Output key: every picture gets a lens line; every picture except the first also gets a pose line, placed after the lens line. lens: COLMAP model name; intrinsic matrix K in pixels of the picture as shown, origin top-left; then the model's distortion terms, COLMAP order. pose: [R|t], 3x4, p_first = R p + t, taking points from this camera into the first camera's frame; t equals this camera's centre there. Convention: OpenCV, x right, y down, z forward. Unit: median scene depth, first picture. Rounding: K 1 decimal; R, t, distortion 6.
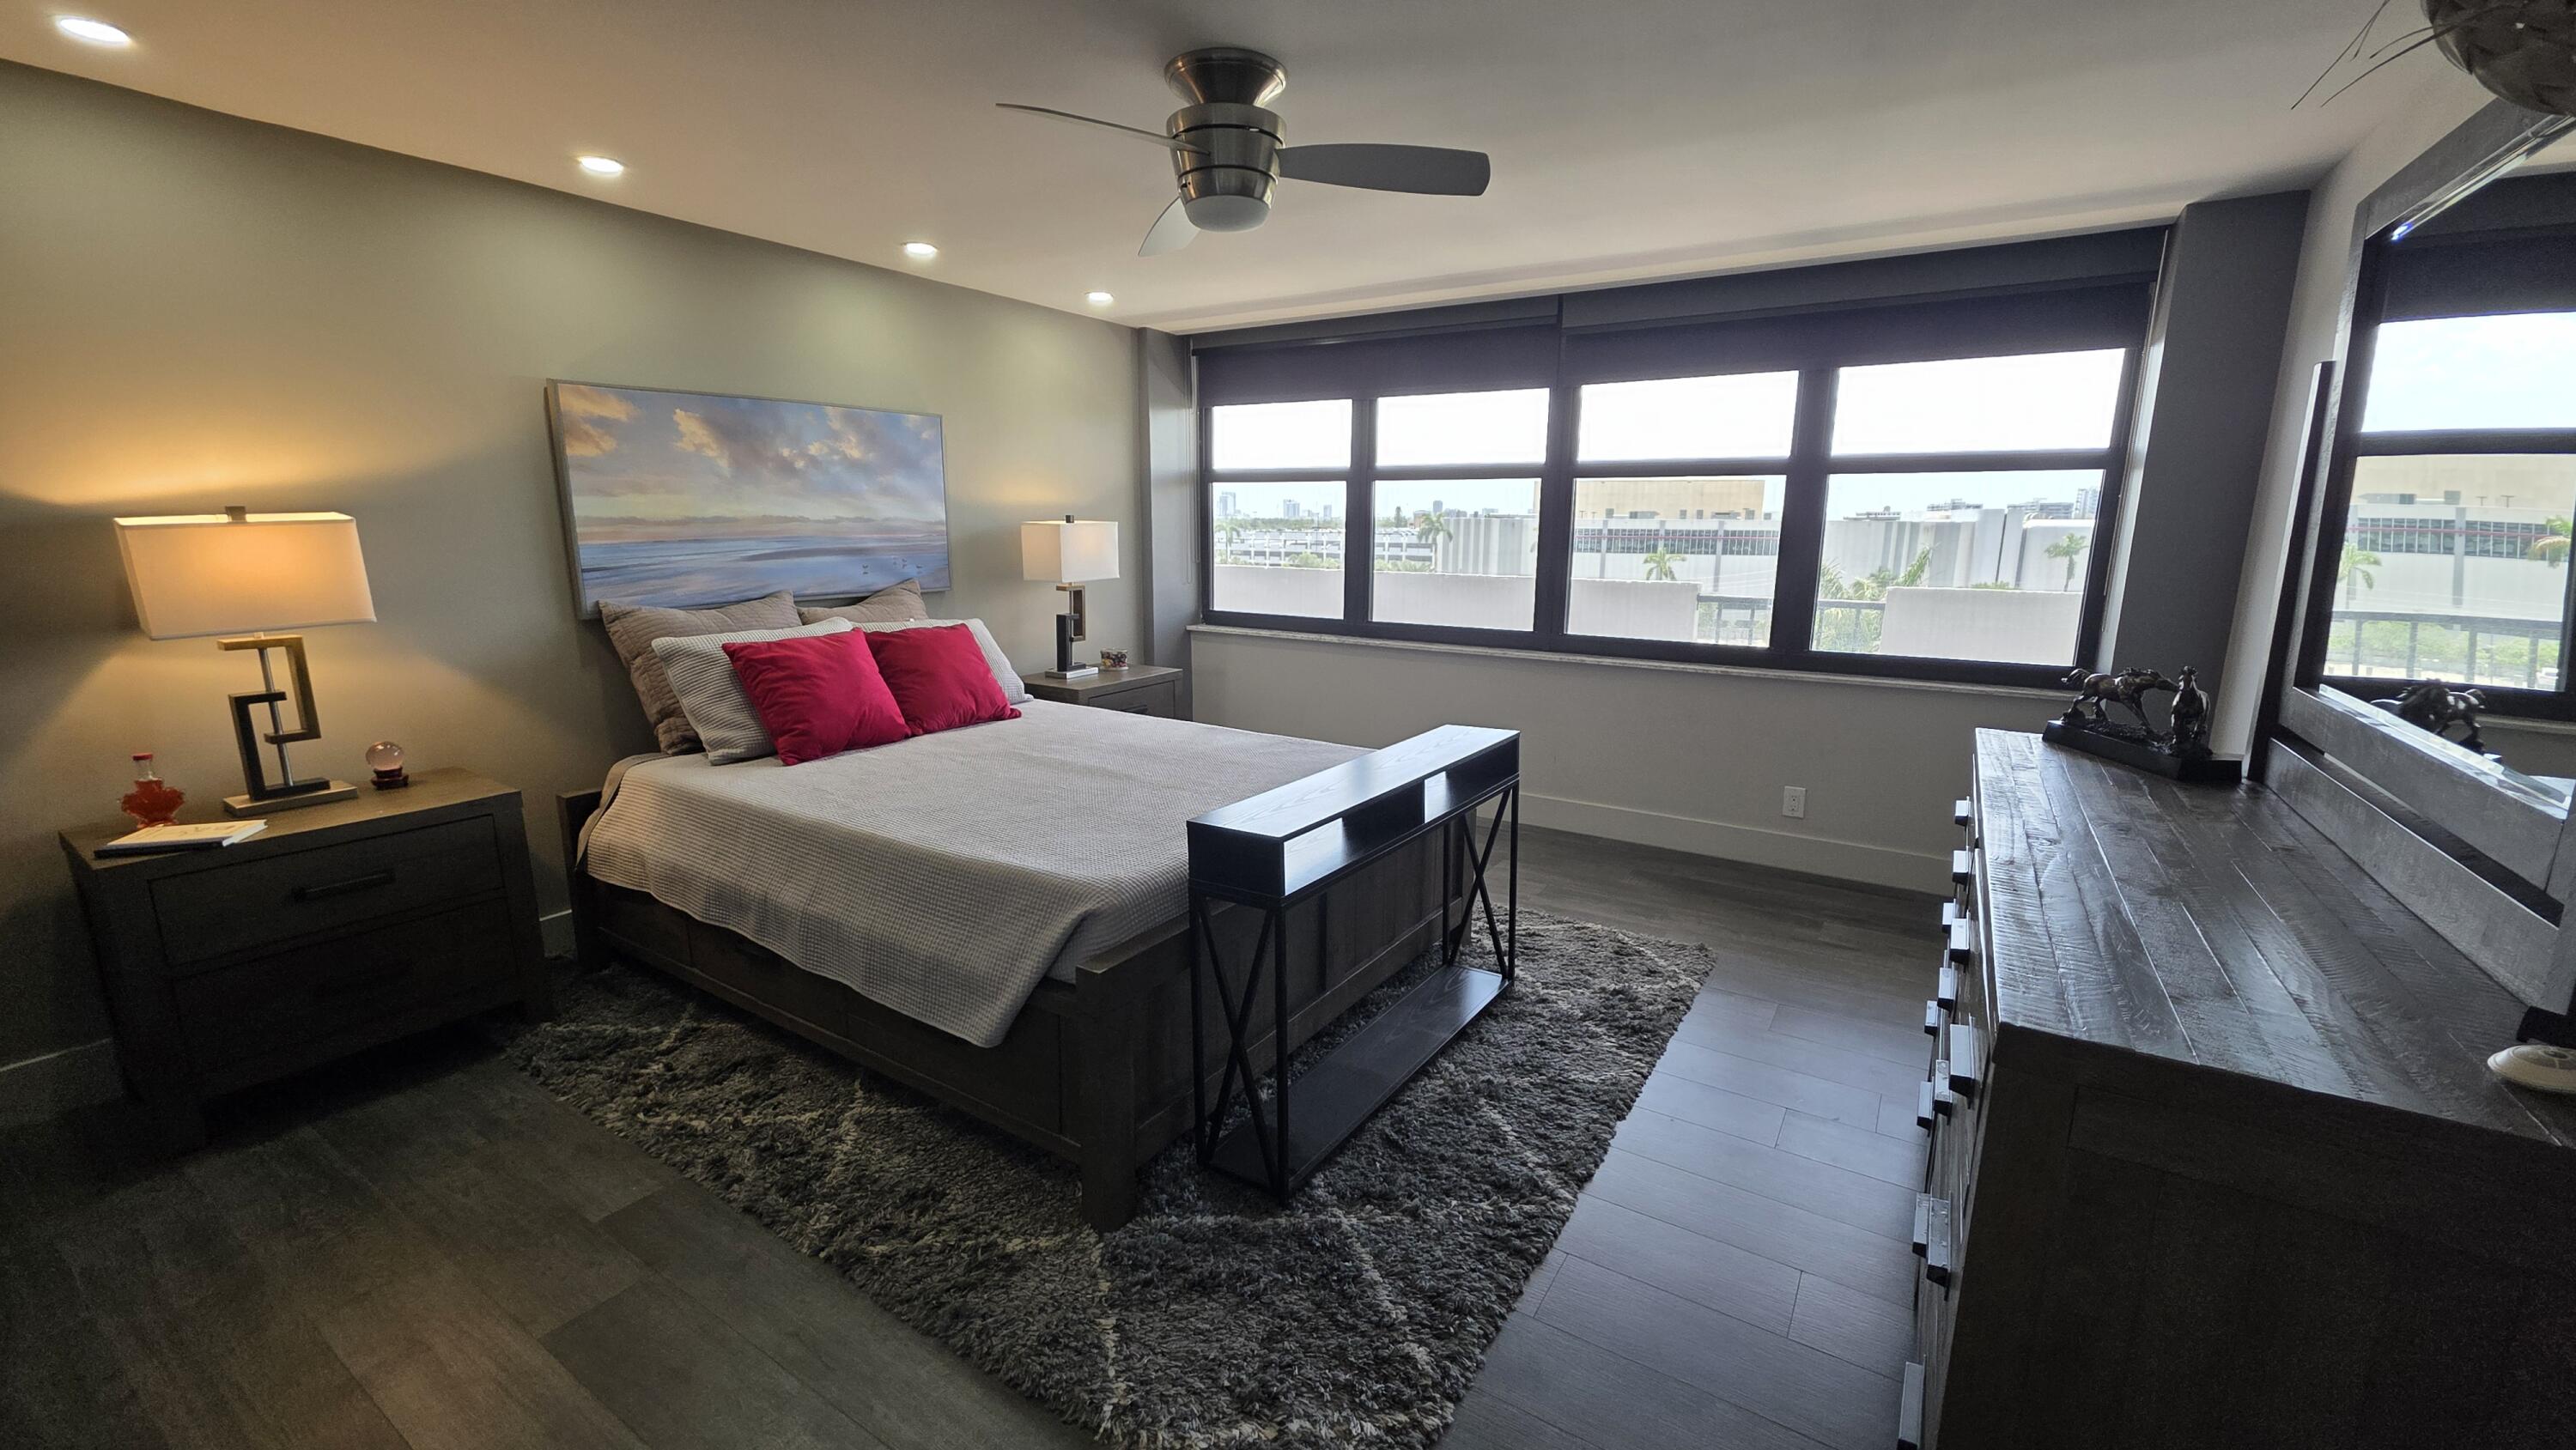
lens RADIAL K [[1020.7, 0, 1301.9], [0, 1020.7, 722.2], [0, 0, 1]] dist [-0.001524, -0.000253]
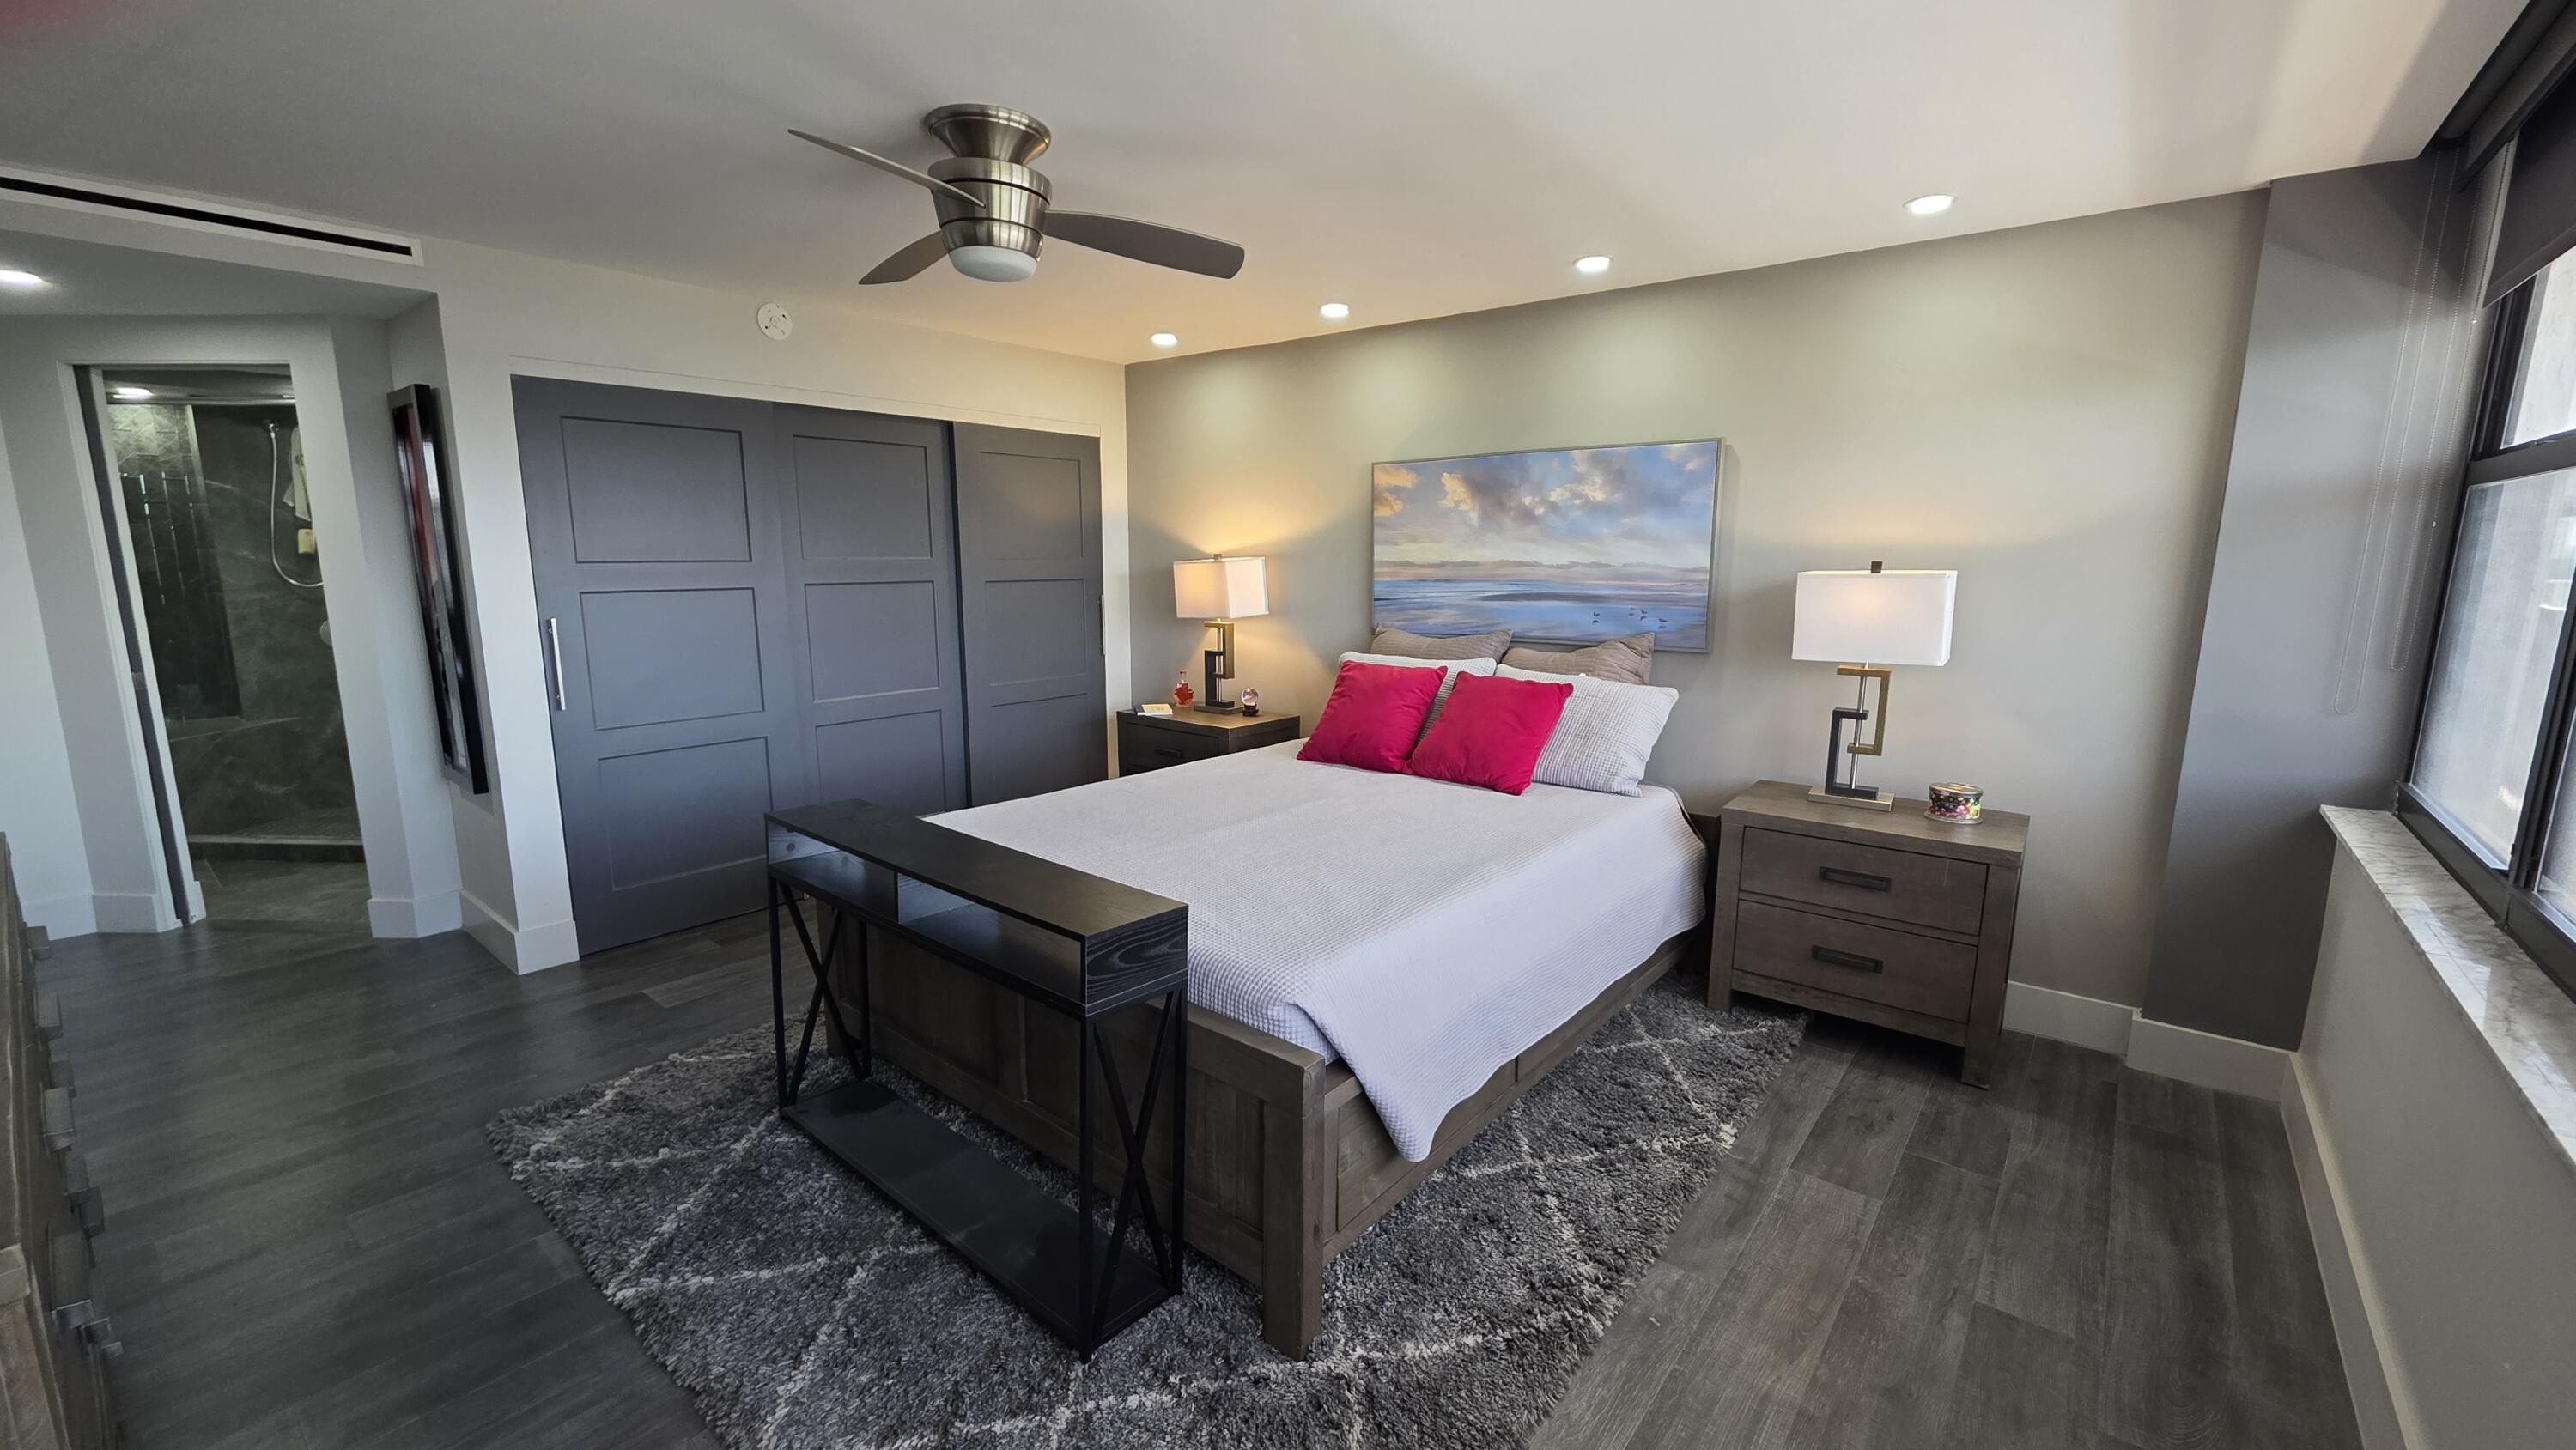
lens RADIAL K [[1020.7, 0, 1291.6], [0, 1020.7, 727.7], [0, 0, 1]] dist [-0.001524, -0.000253]
pose [[-0.124188, 0.153156, -0.980368, 0.582576], [-0.208156, 0.962010, 0.176657, -0.172366], [0.970179, 0.226008, -0.087590, 0.896798]]
